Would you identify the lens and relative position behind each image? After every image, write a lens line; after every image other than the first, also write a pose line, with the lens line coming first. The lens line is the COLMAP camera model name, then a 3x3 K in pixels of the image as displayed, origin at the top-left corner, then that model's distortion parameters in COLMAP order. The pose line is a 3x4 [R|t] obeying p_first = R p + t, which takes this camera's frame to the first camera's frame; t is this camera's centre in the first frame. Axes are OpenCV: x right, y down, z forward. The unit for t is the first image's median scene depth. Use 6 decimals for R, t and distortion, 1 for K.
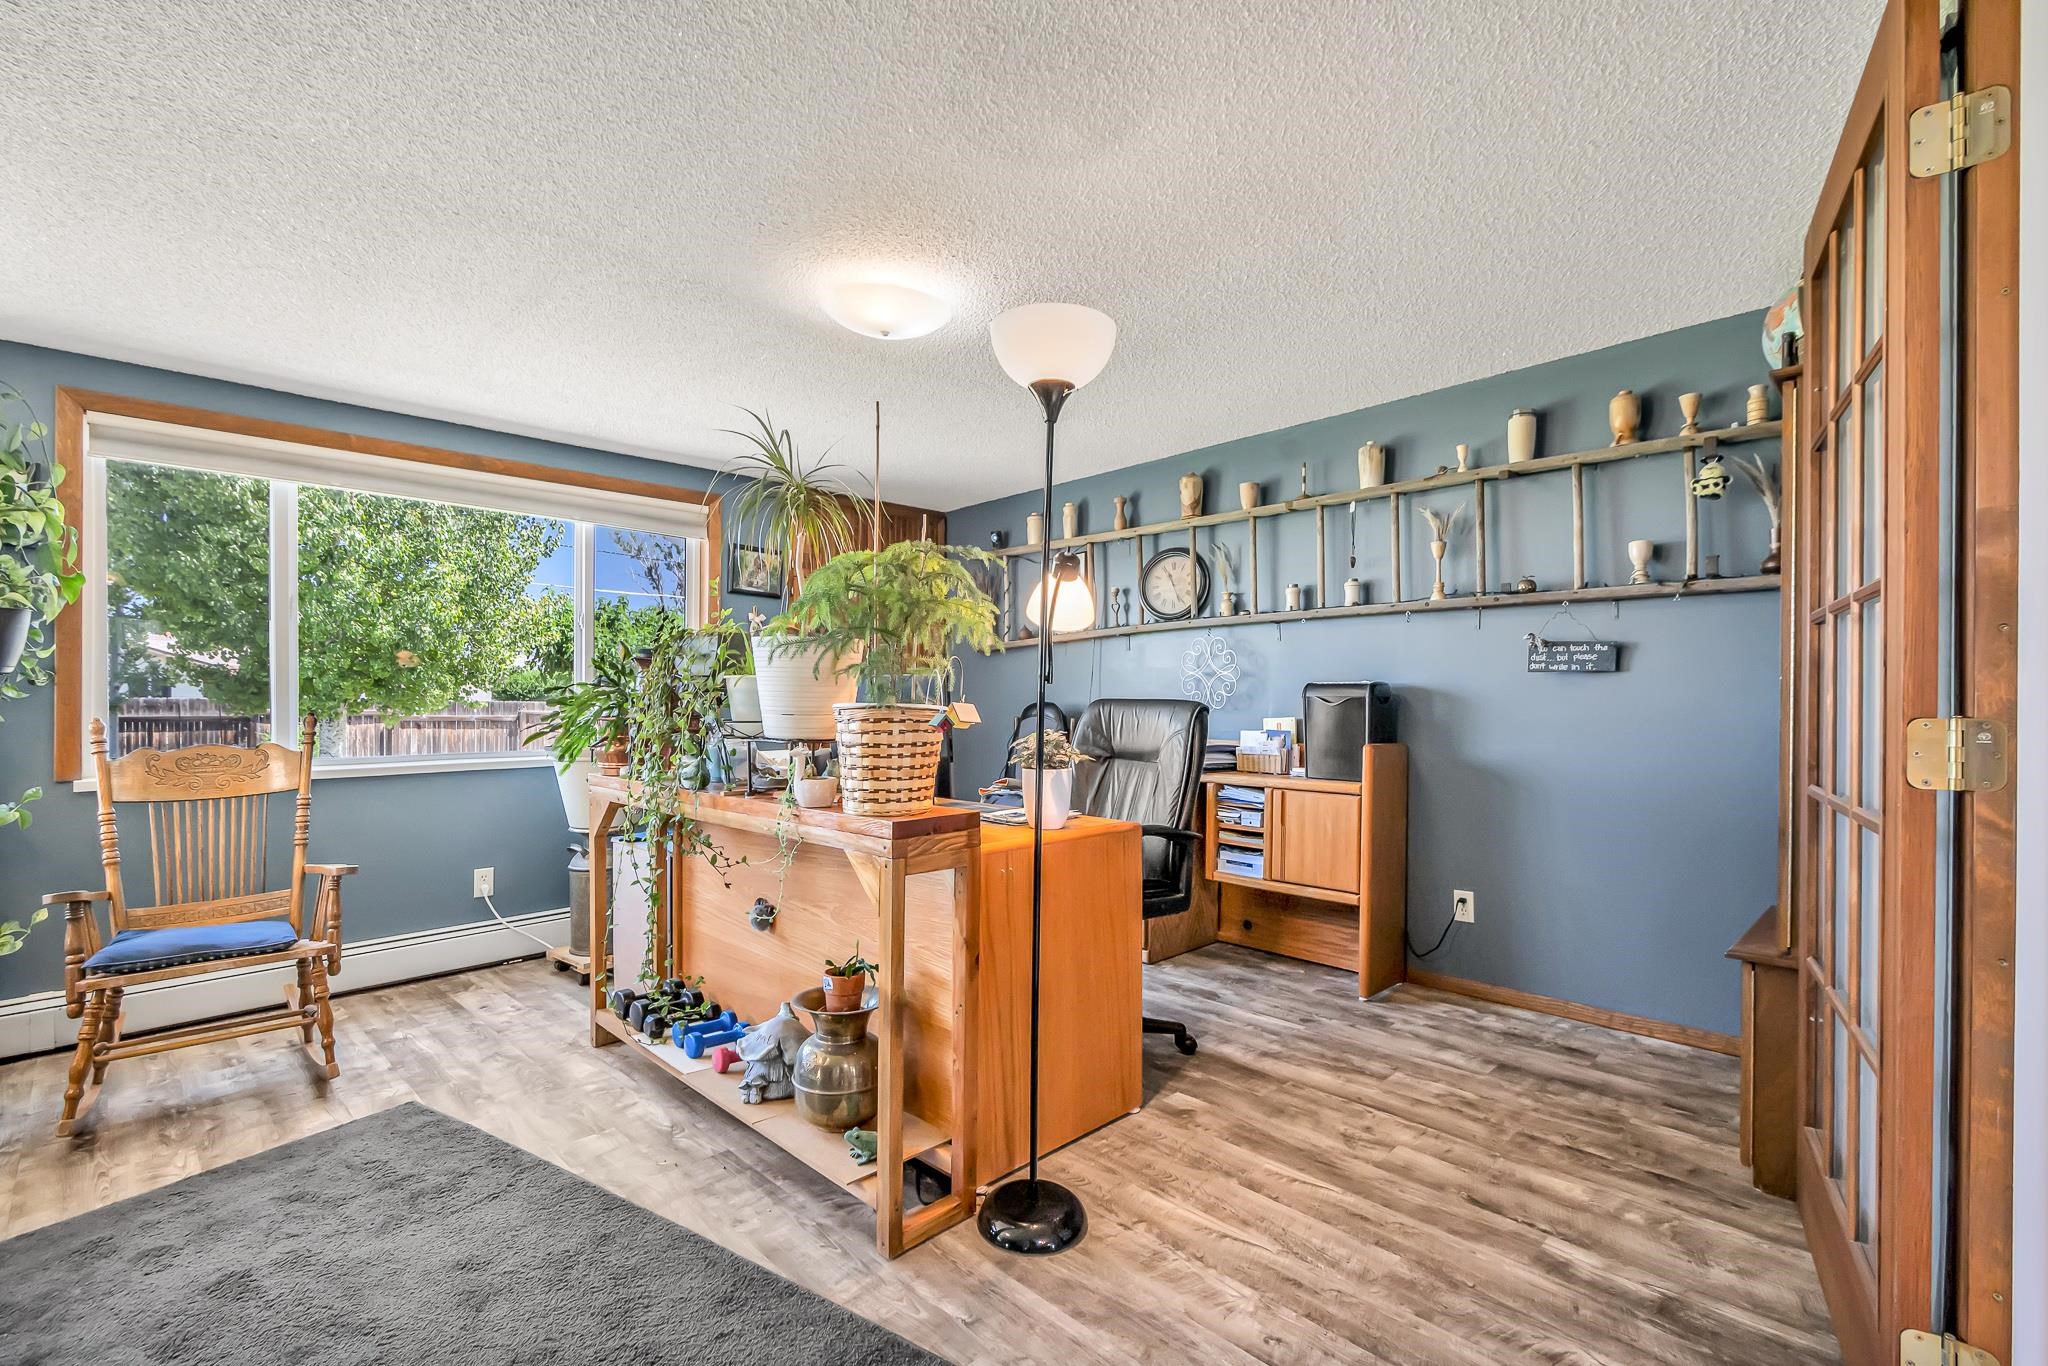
lens RADIAL K [[922.2, 0, 1025.1], [0, 922.2, 696.9], [0, 0, 1]] dist [0.005626, -0.001346]
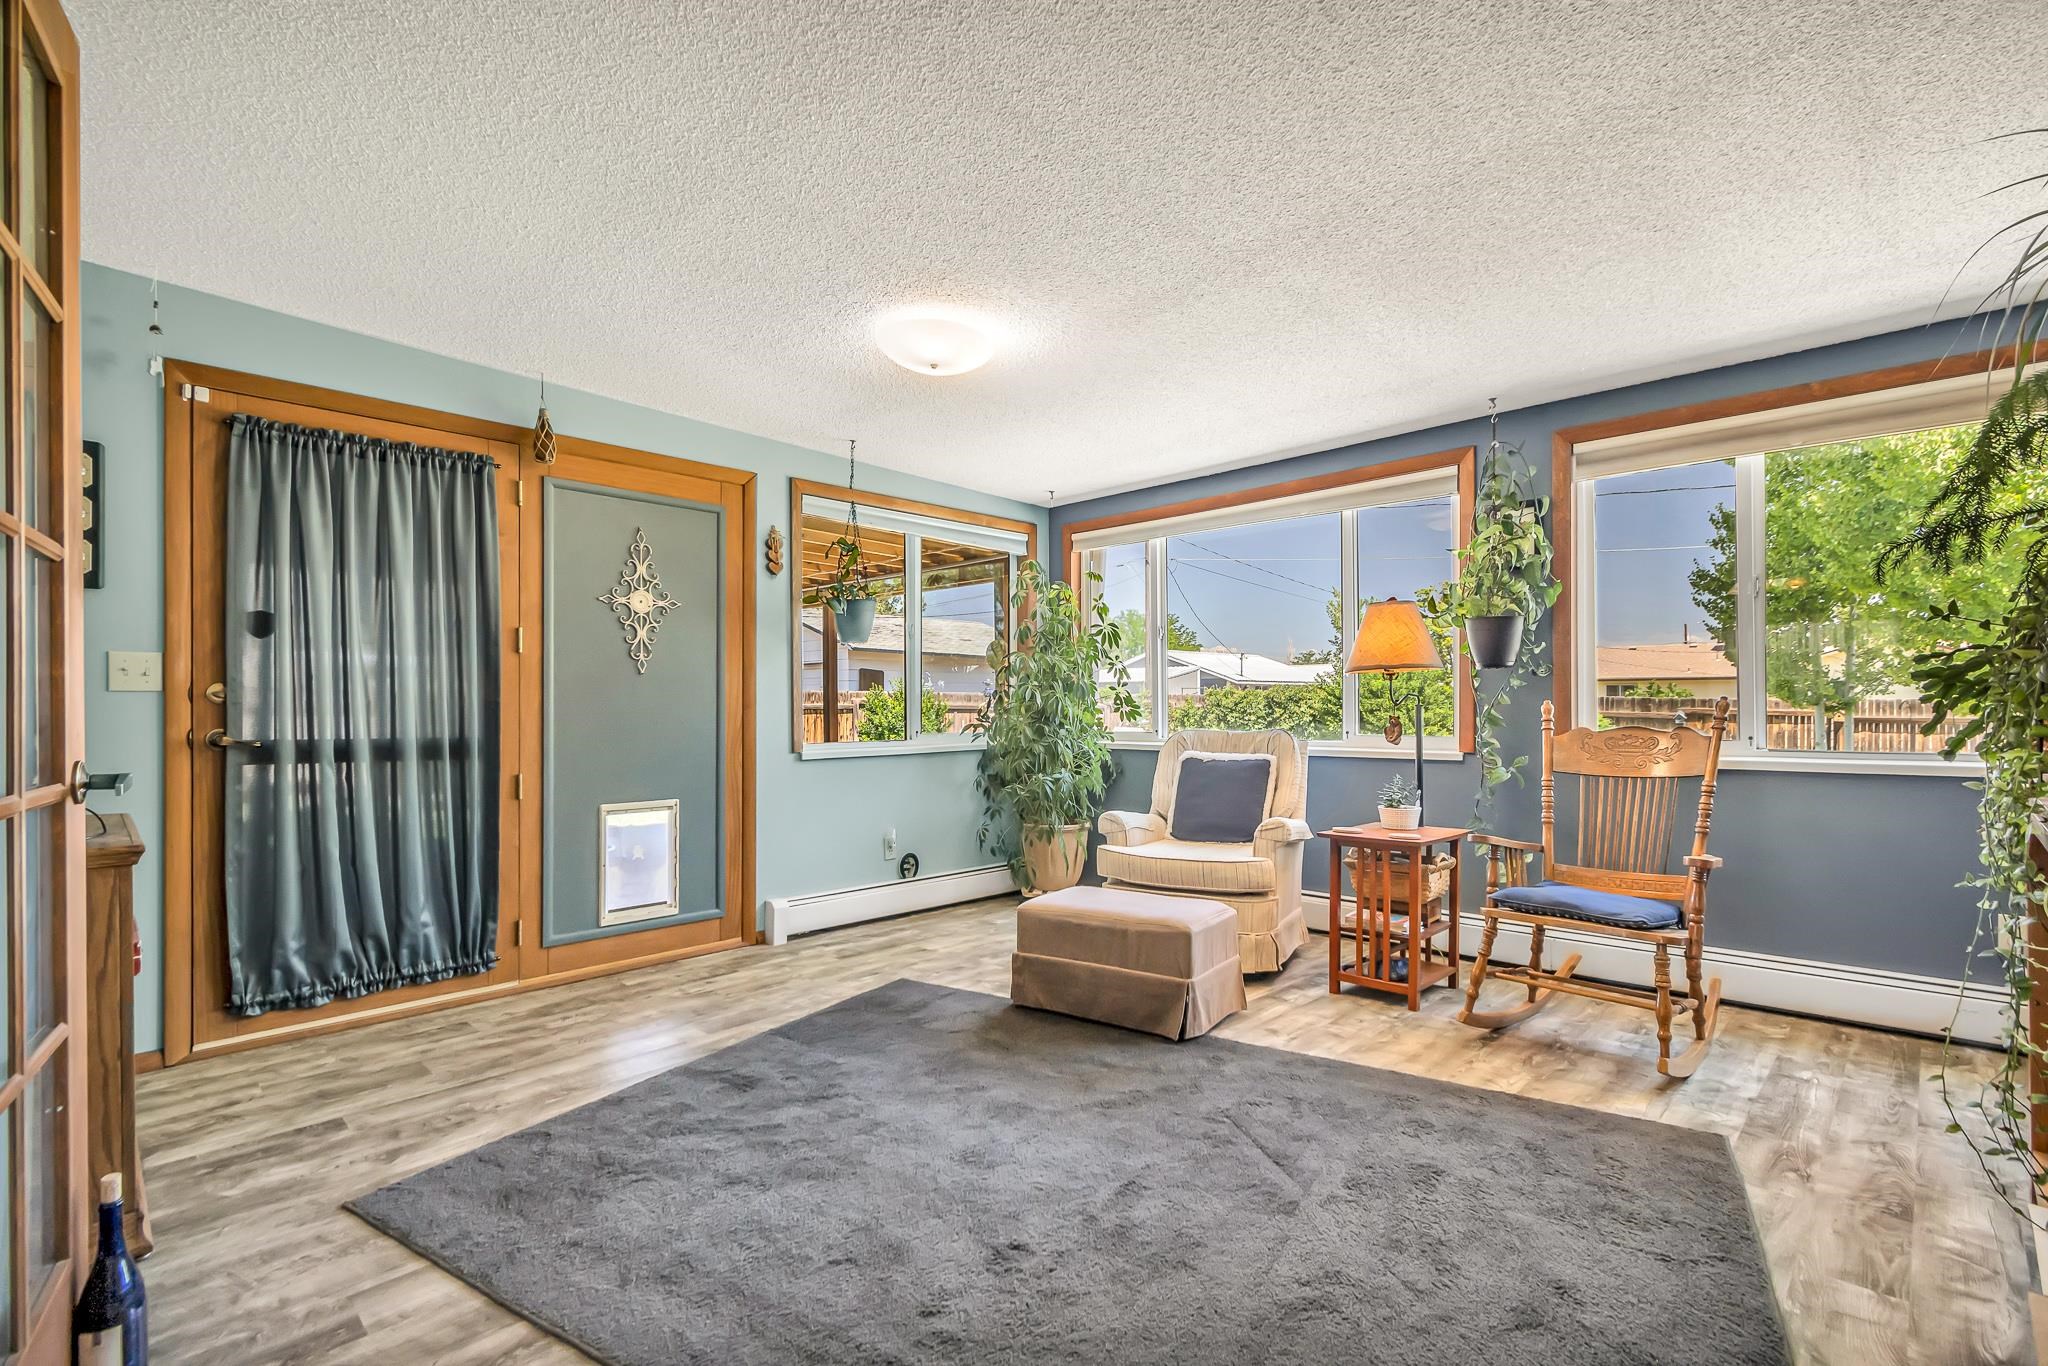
lens RADIAL K [[922.2, 0, 997.5], [0, 922.2, 711.6], [0, 0, 1]] dist [0.005626, -0.001346]
pose [[-0.005219, 0.006752, -0.999964, 0.183964], [0.003673, 0.999971, 0.006733, 0.024260], [0.999980, -0.003637, -0.005244, 0.275478]]
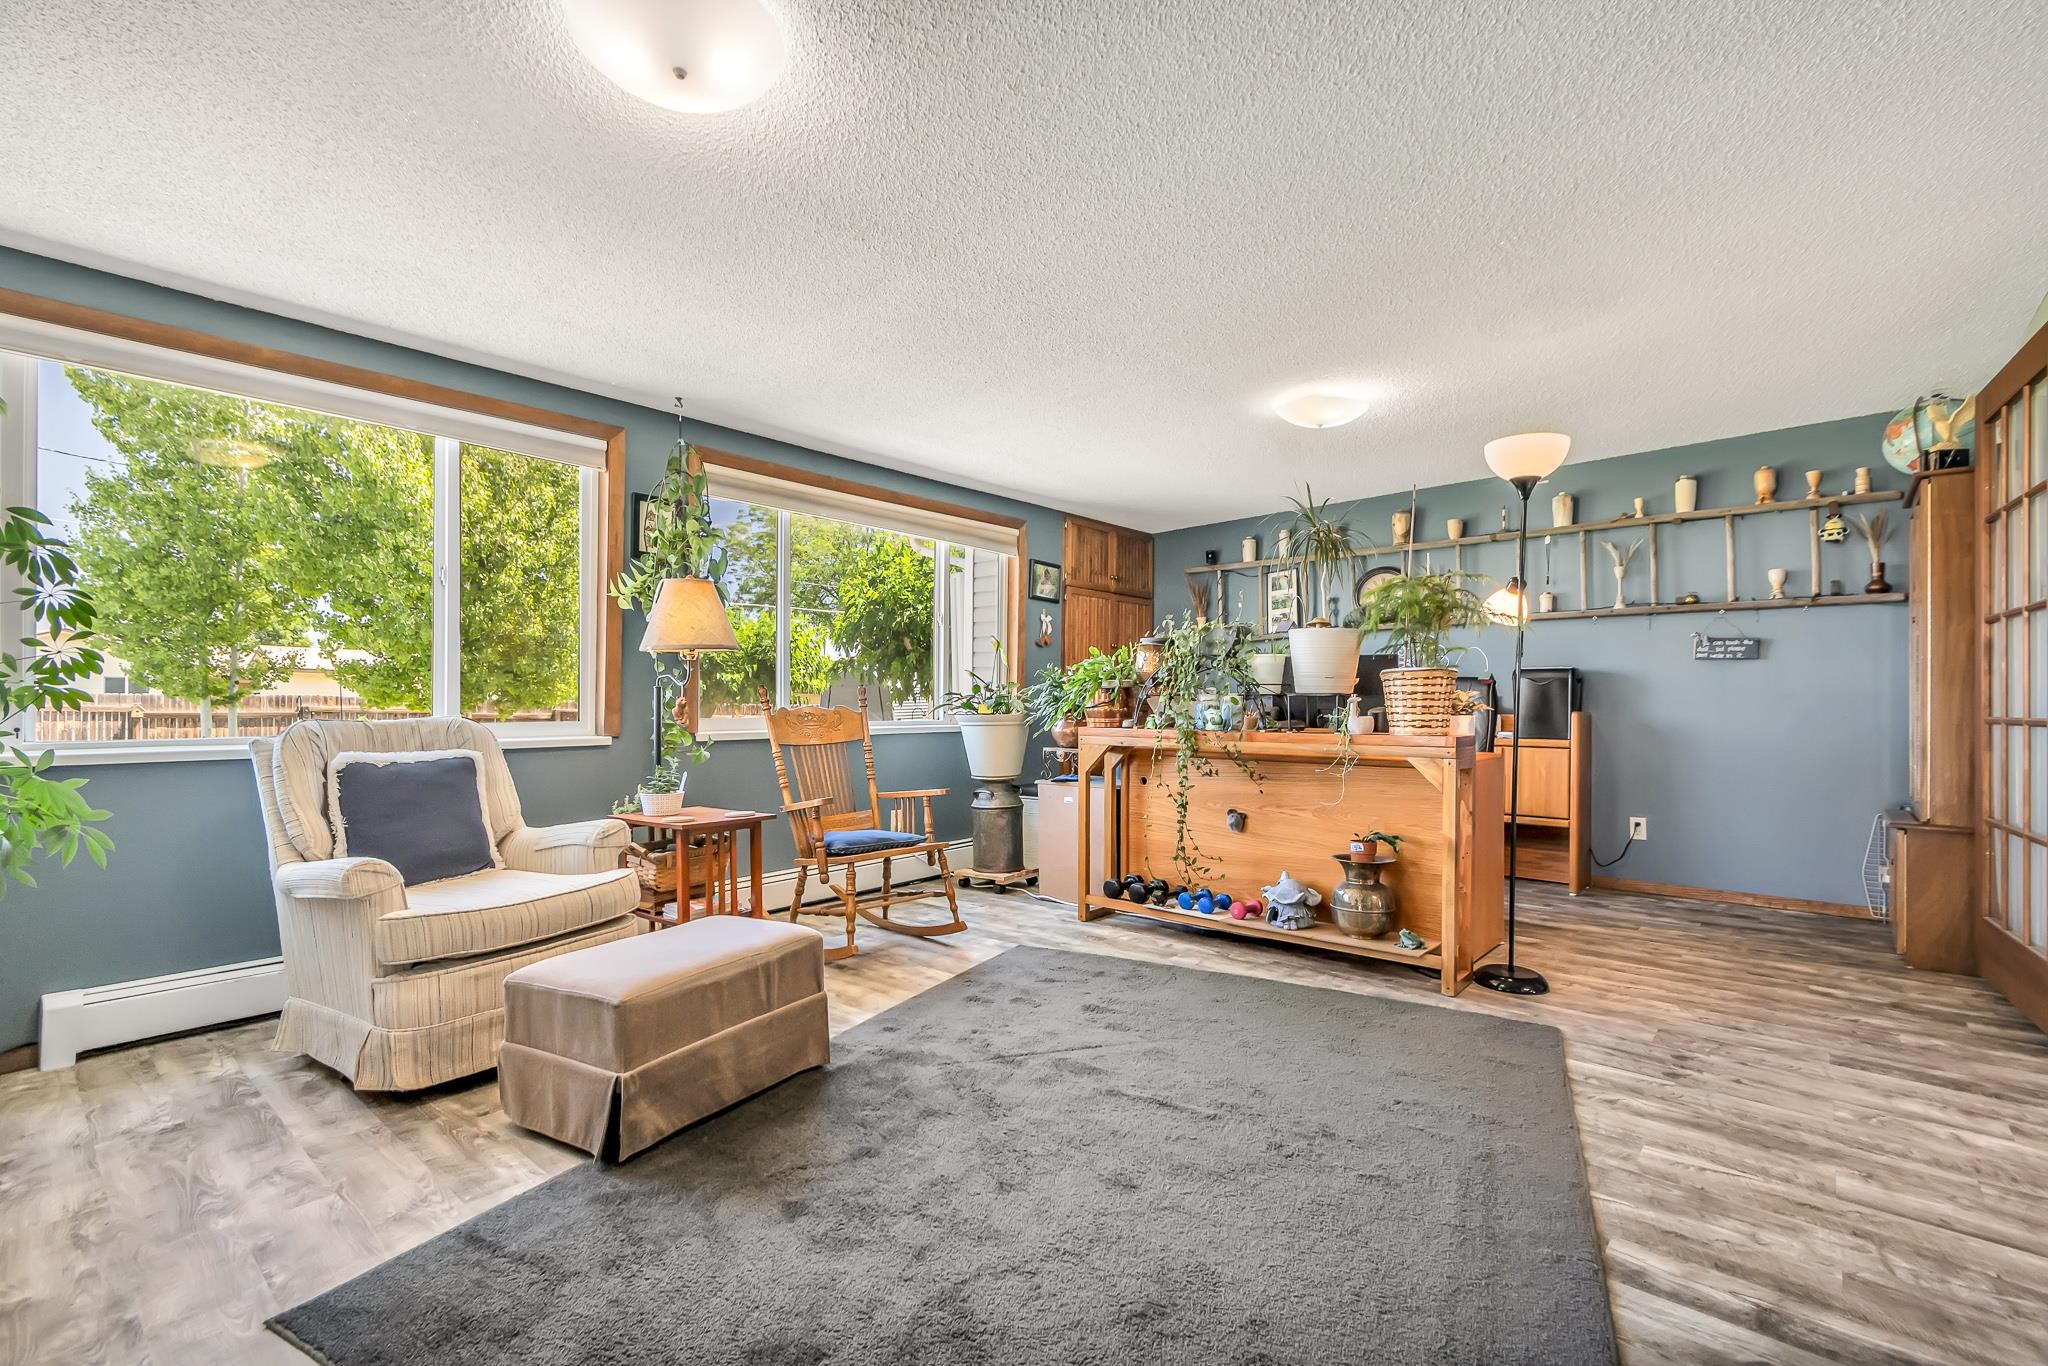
lens RADIAL K [[922.2, 0, 1018.9], [0, 922.2, 696.6], [0, 0, 1]] dist [0.005626, -0.001346]
pose [[0.997893, 0.002057, 0.064846, -0.655359], [-0.001657, 0.999979, -0.006224, 0.045523], [-0.064858, 0.006104, 0.997876, -0.397146]]
